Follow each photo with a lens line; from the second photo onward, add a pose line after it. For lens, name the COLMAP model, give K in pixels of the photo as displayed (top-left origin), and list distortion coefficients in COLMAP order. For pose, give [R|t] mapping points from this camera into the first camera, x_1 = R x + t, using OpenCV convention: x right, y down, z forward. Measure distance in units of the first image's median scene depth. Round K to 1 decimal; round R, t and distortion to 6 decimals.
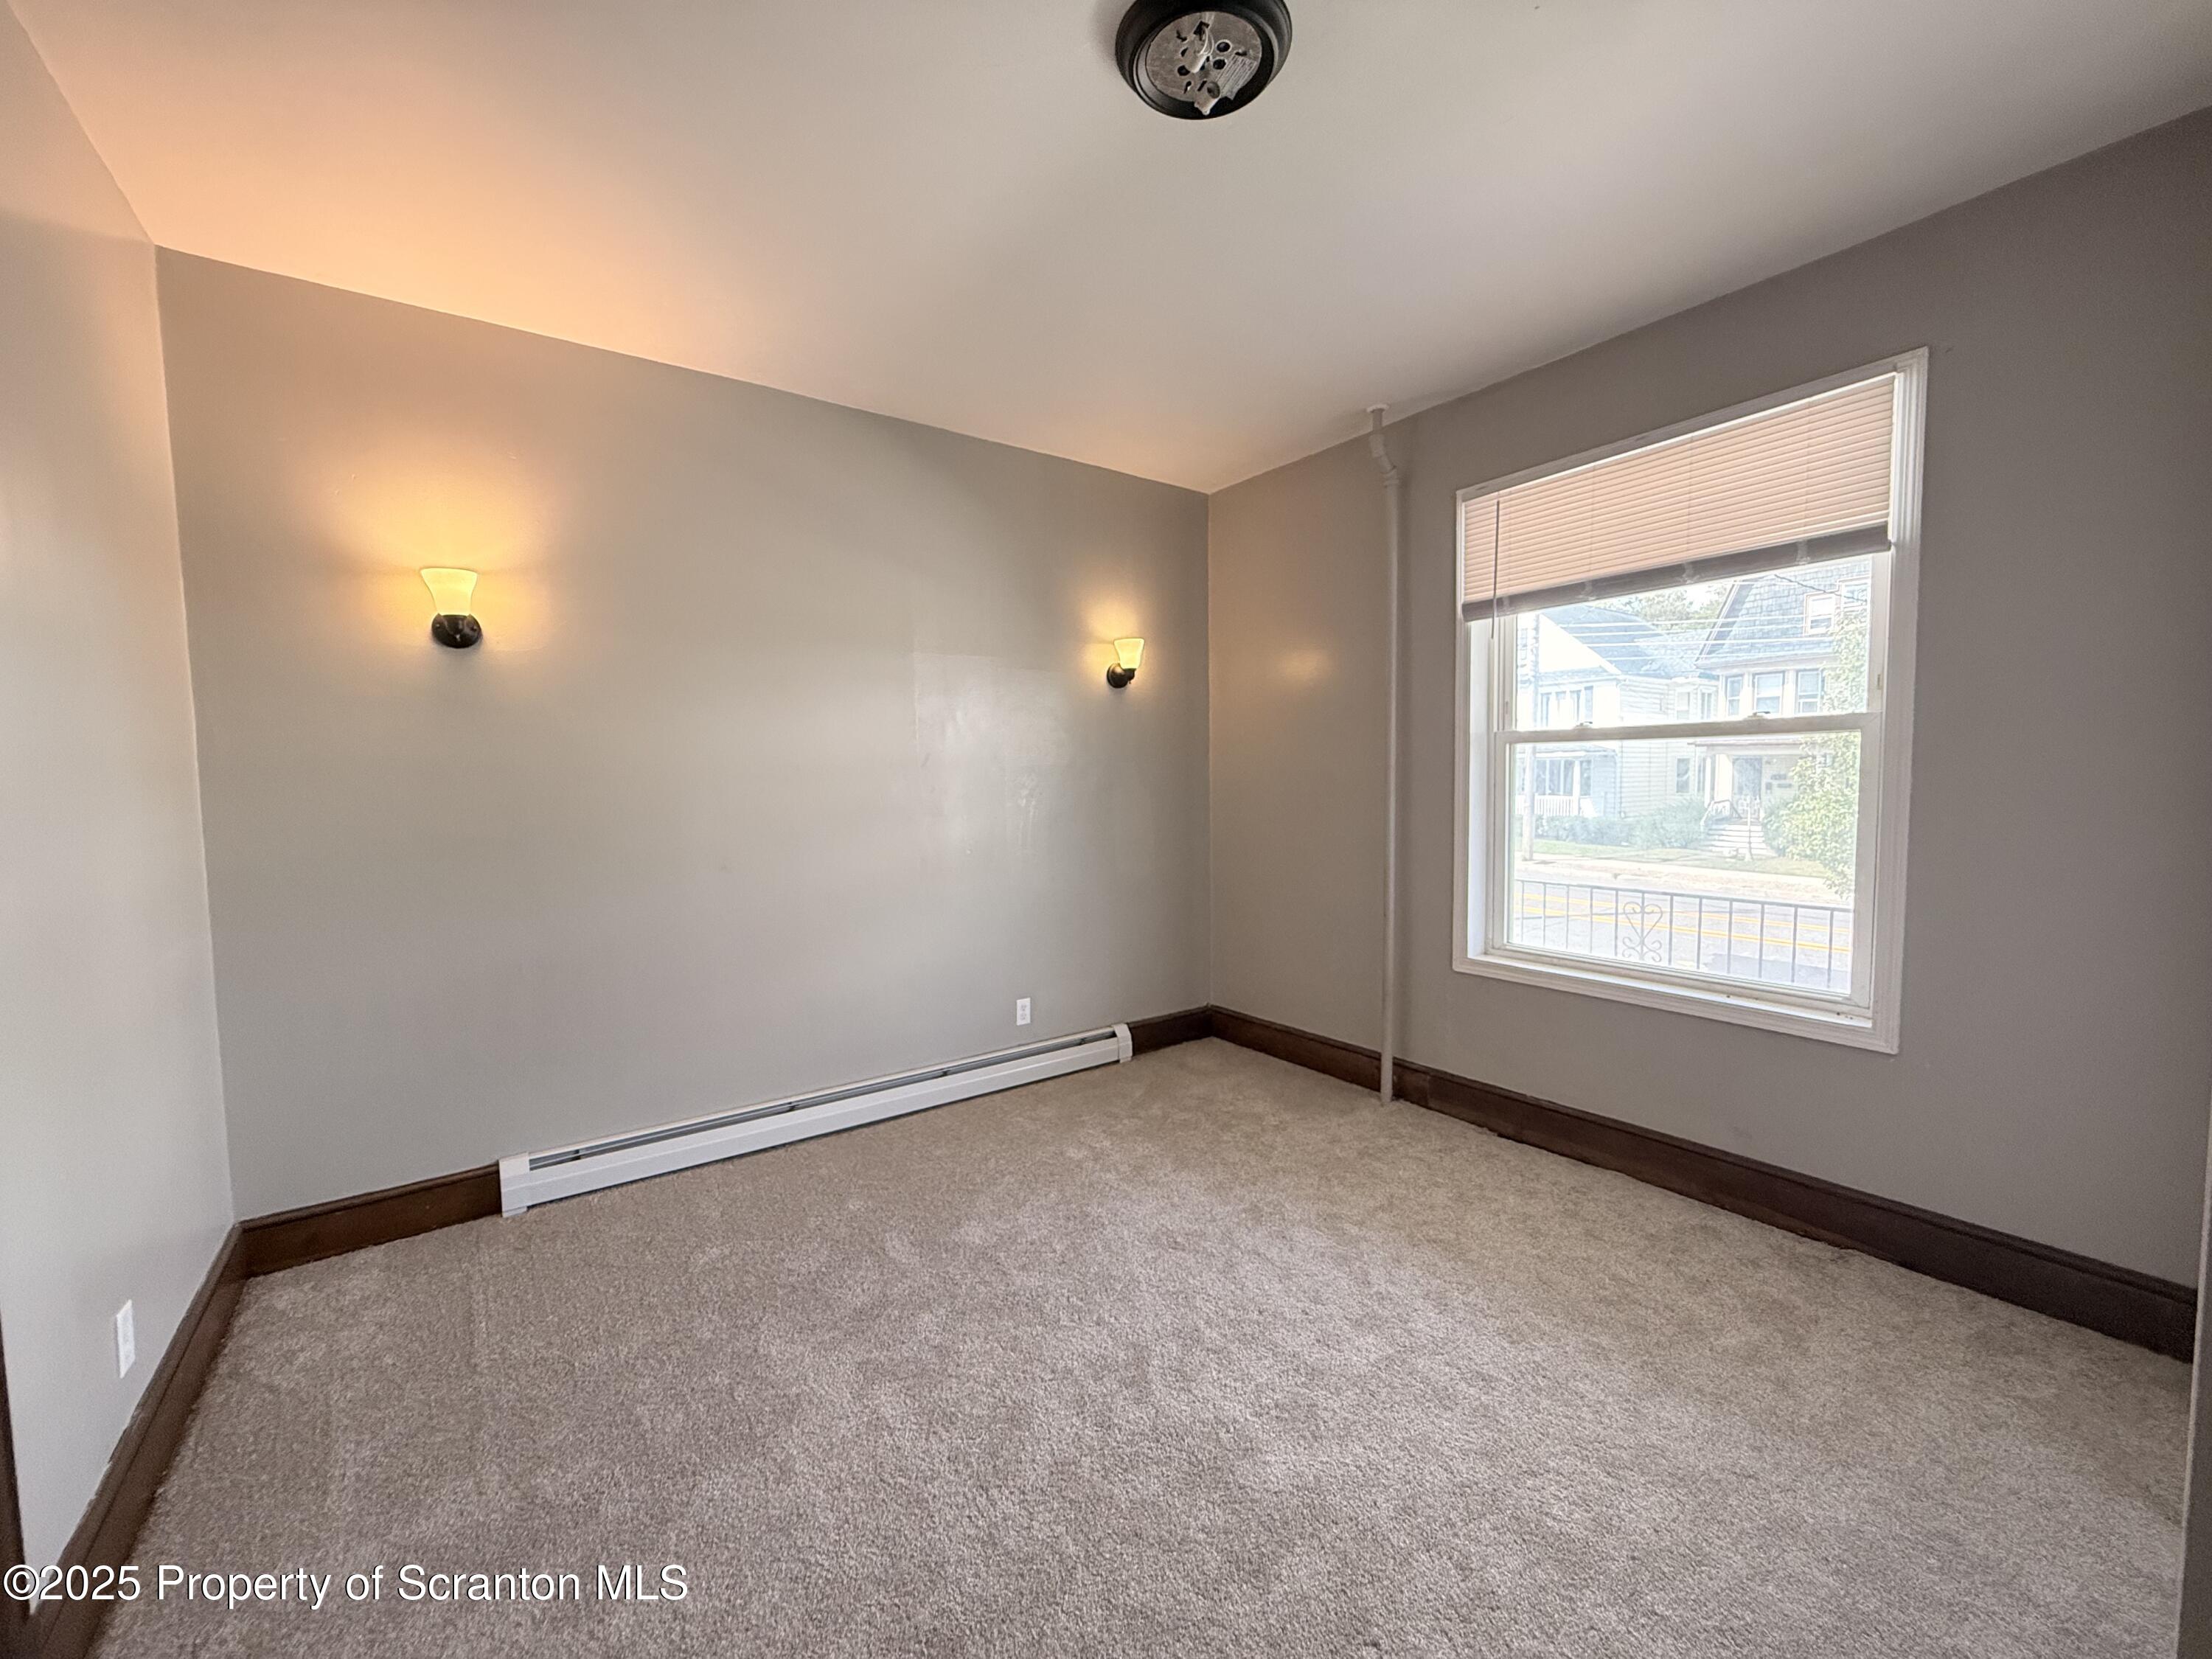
lens RADIAL K [[879.7, 0, 1106.0], [0, 879.7, 829.5], [0, 0, 1]] dist [-0.000783, 0.000313]
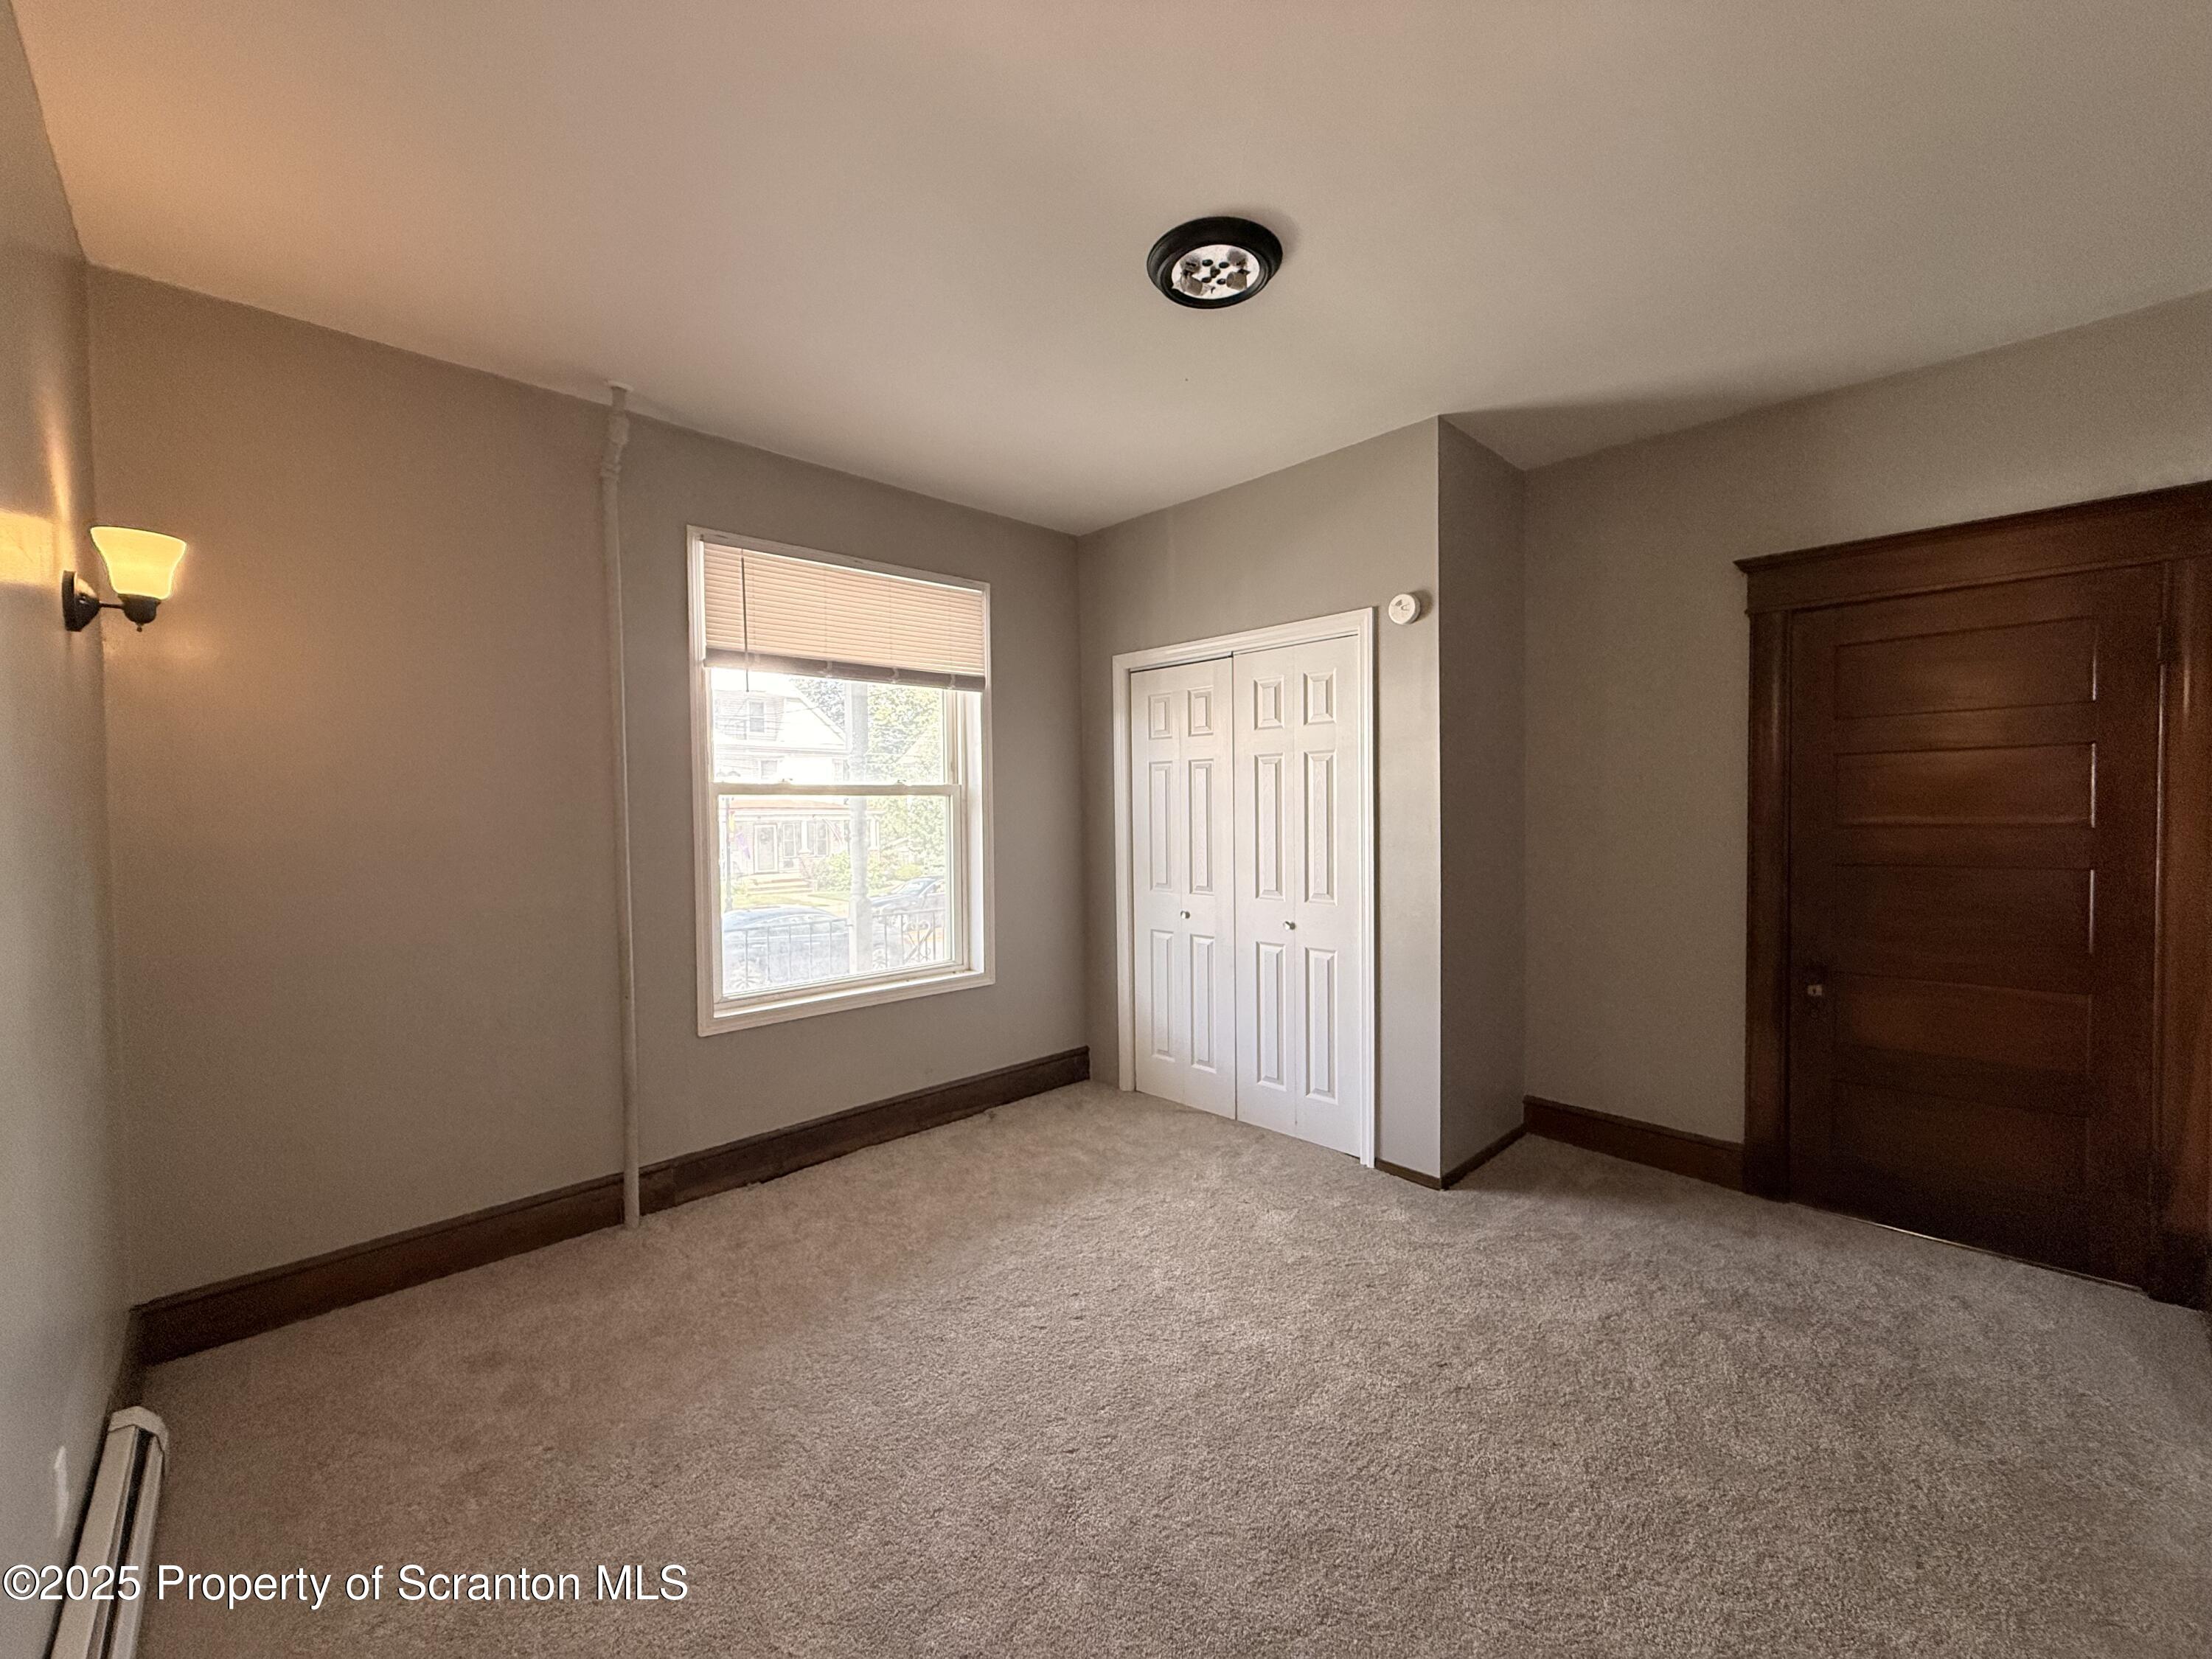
lens RADIAL K [[879.7, 0, 1106.0], [0, 879.7, 829.5], [0, 0, 1]] dist [-0.000783, 0.000313]
pose [[-0.136334, -0.007839, 0.990632, -0.621849], [0.076656, 0.996887, 0.018438, -0.044639], [-0.987693, 0.078452, -0.135309, 0.740513]]
